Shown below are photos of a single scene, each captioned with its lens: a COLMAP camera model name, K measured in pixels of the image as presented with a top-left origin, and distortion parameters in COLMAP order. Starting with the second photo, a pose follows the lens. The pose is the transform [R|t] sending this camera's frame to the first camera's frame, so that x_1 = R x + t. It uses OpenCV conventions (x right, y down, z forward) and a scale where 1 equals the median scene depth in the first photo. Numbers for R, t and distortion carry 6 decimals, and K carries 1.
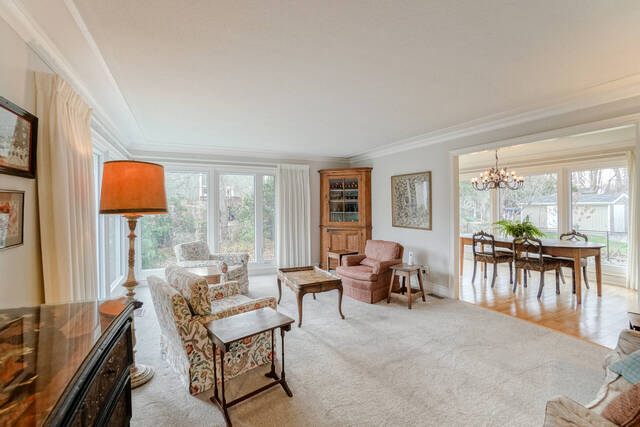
lens RADIAL K [[282.3, 0, 316.5], [0, 282.3, 207.8], [0, 0, 1]] dist [-0.029368, 0.007013]
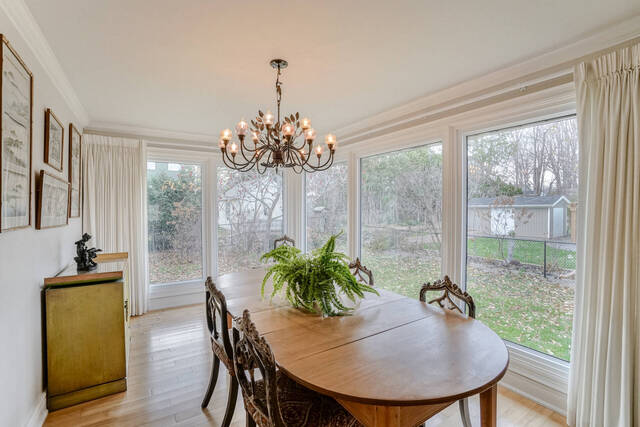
lens RADIAL K [[282.3, 0, 320.7], [0, 282.3, 214.2], [0, 0, 1]] dist [-0.029368, 0.007013]
pose [[0.992448, -0.000248, 0.122663, 0.837104], [-0.001578, 0.999889, 0.014787, -0.007330], [-0.122653, -0.014869, 0.992338, 0.757057]]
